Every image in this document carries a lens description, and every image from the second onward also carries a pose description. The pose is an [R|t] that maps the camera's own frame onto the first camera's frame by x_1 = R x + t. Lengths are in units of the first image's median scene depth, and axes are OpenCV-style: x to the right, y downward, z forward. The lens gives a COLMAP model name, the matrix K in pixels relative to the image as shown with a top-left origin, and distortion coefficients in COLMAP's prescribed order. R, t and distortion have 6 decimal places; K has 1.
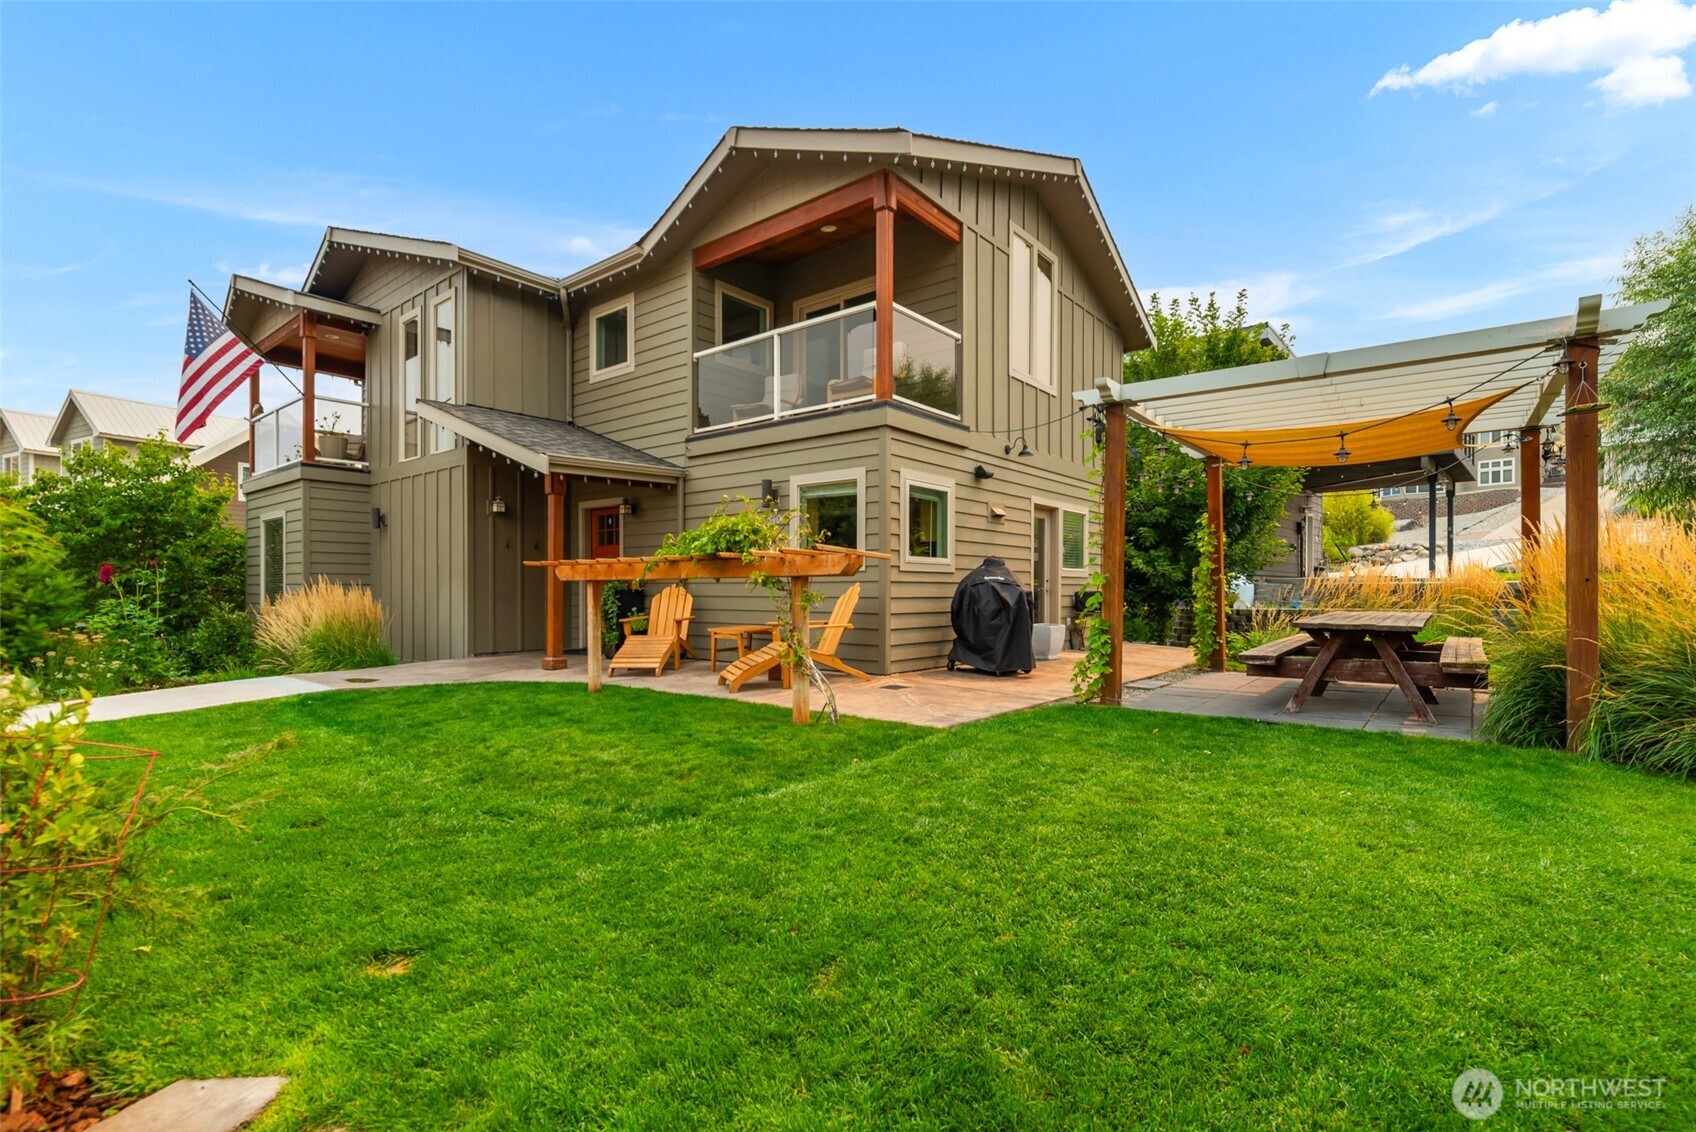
lens RADIAL K [[761.8, 0, 856.9], [0, 761.8, 583.9], [0, 0, 1]] dist [-0.002797, -0.000173]
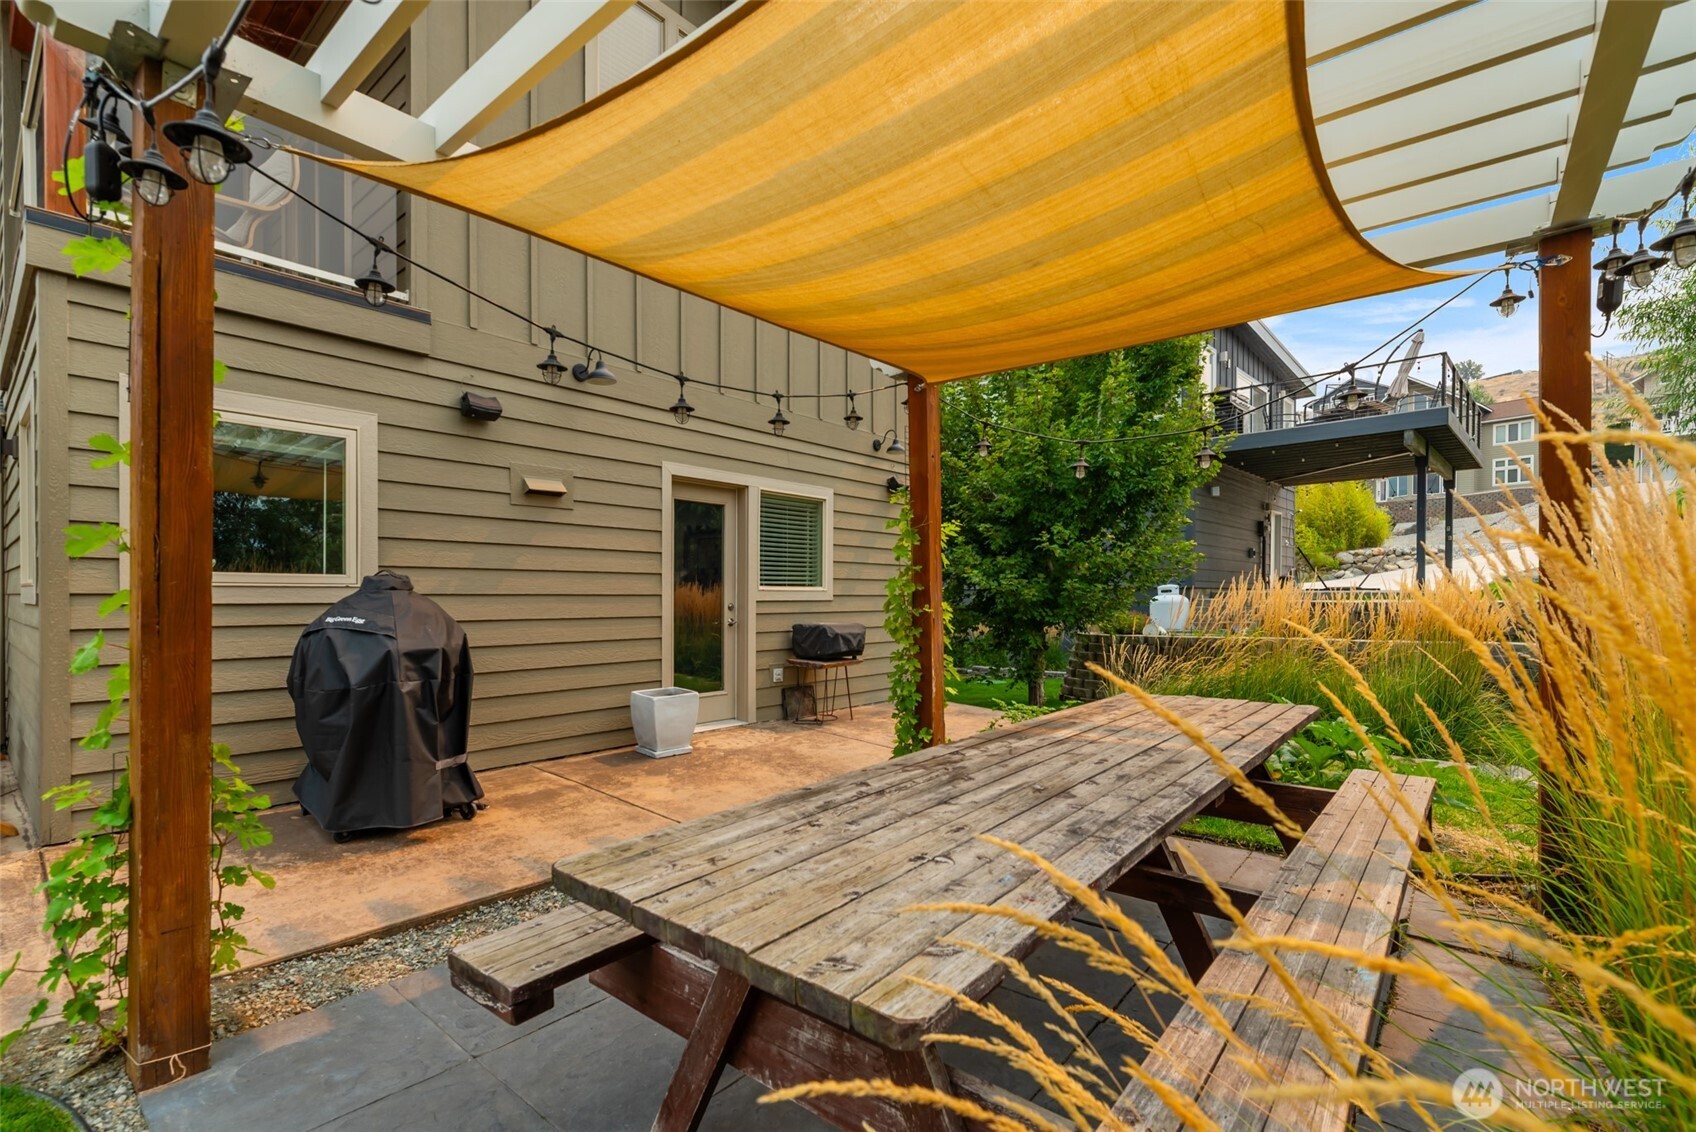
lens RADIAL K [[746.4, 0, 858.7], [0, 746.4, 584.6], [0, 0, 1]] dist [0.000017, -0.000756]
pose [[0.999733, -0.002056, -0.023011, 0.219819], [0.001875, 0.999967, -0.007883, -0.010619], [0.023026, 0.007838, 0.999704, 0.251773]]
